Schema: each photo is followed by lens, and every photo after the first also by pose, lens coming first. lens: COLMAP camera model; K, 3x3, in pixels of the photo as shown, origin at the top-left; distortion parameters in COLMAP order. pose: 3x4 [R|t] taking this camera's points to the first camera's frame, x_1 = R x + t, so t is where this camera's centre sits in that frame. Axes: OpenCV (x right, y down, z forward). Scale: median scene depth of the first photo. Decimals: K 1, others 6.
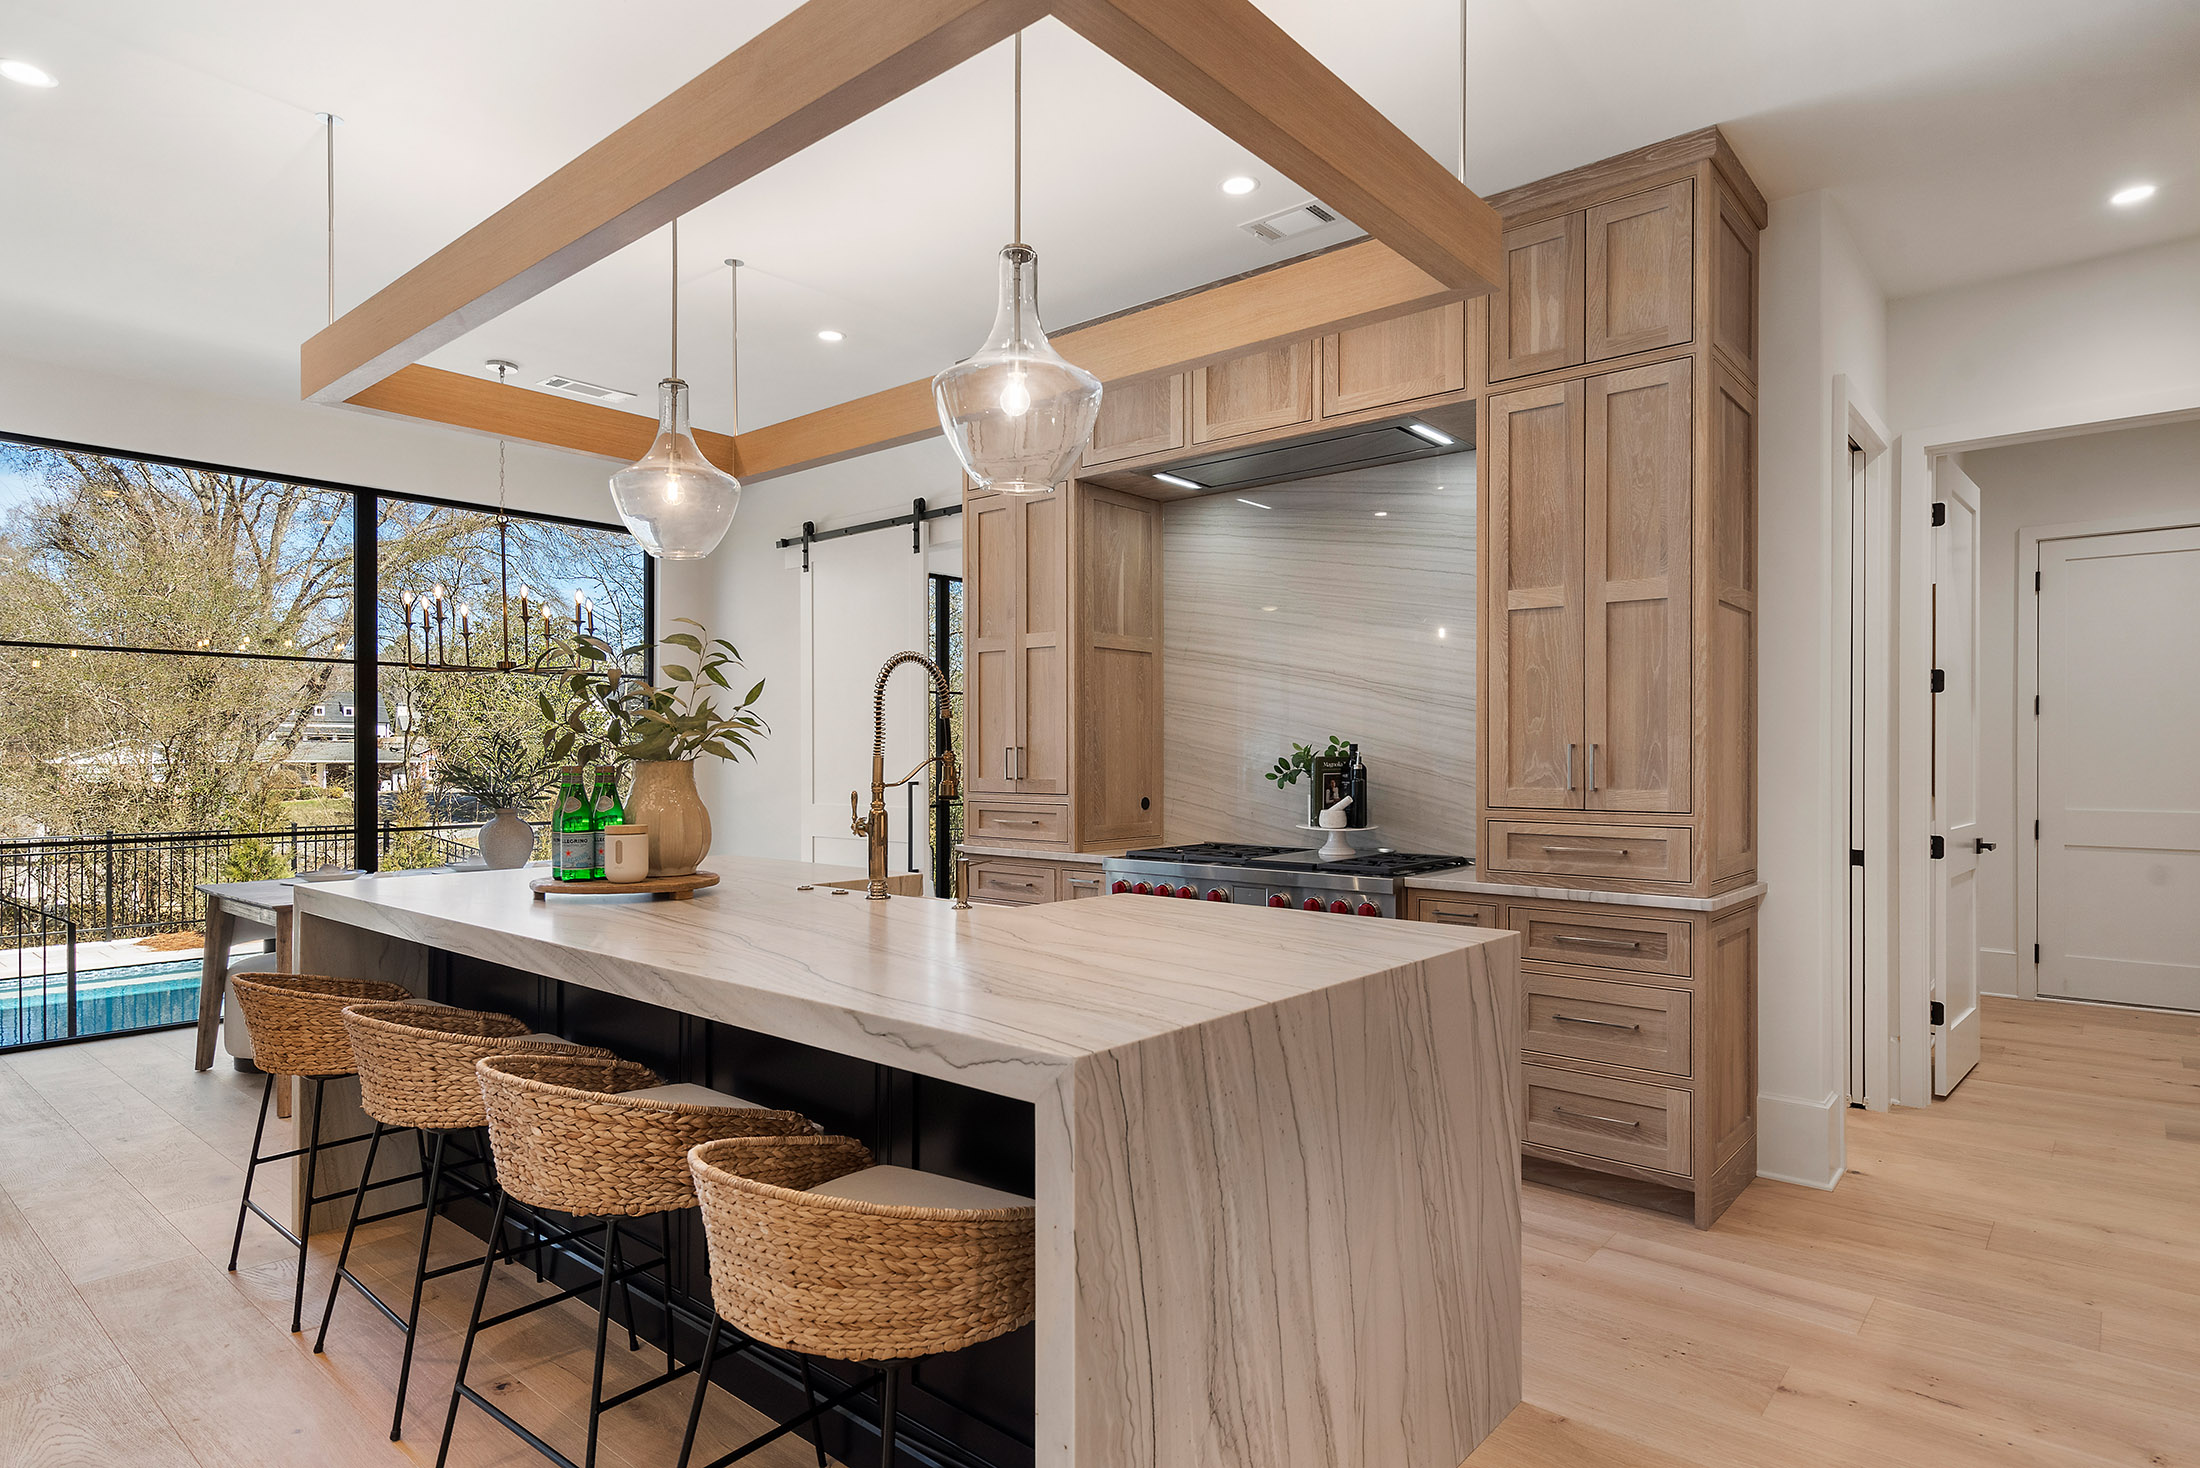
lens RADIAL K [[1211.6, 0, 1103.0], [0, 1211.6, 752.0], [0, 0, 1]] dist [-0.003238, -0.000449]
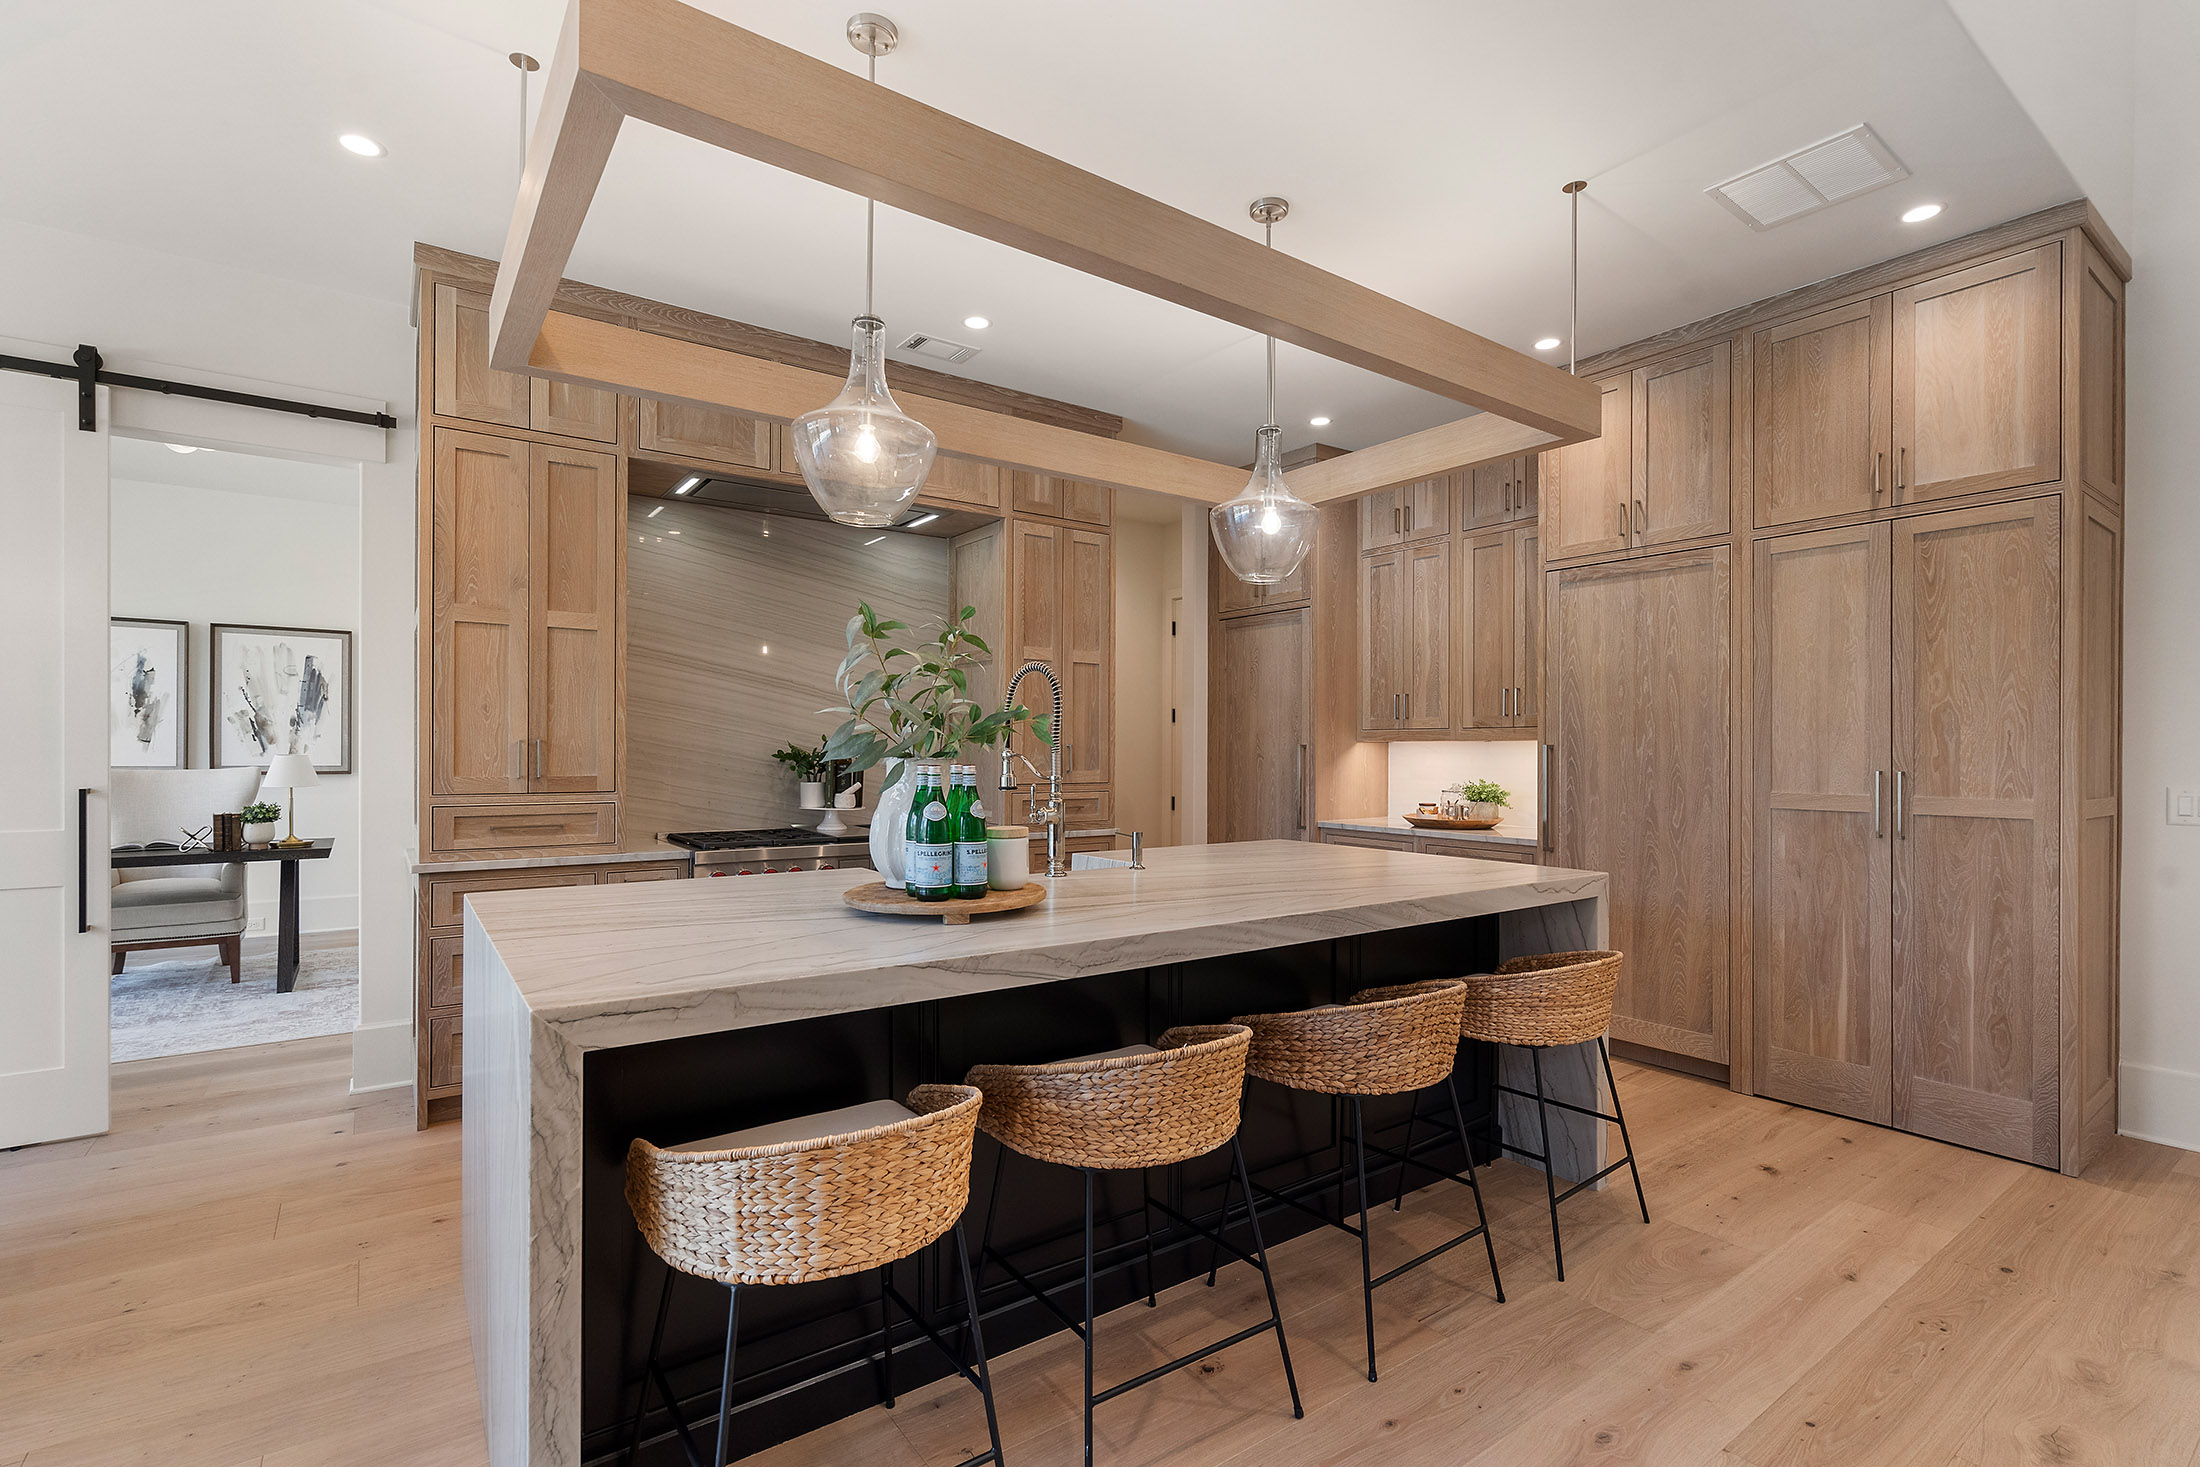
lens RADIAL K [[1005.4, 0, 1101.7], [0, 1005.4, 743.5], [0, 0, 1]] dist [-0.000036, -0.000043]
pose [[0.233044, 0.004520, 0.972456, -0.704297], [-0.008920, 0.999957, -0.002510, -0.003583], [-0.972425, -0.008089, 0.233075, 0.459476]]
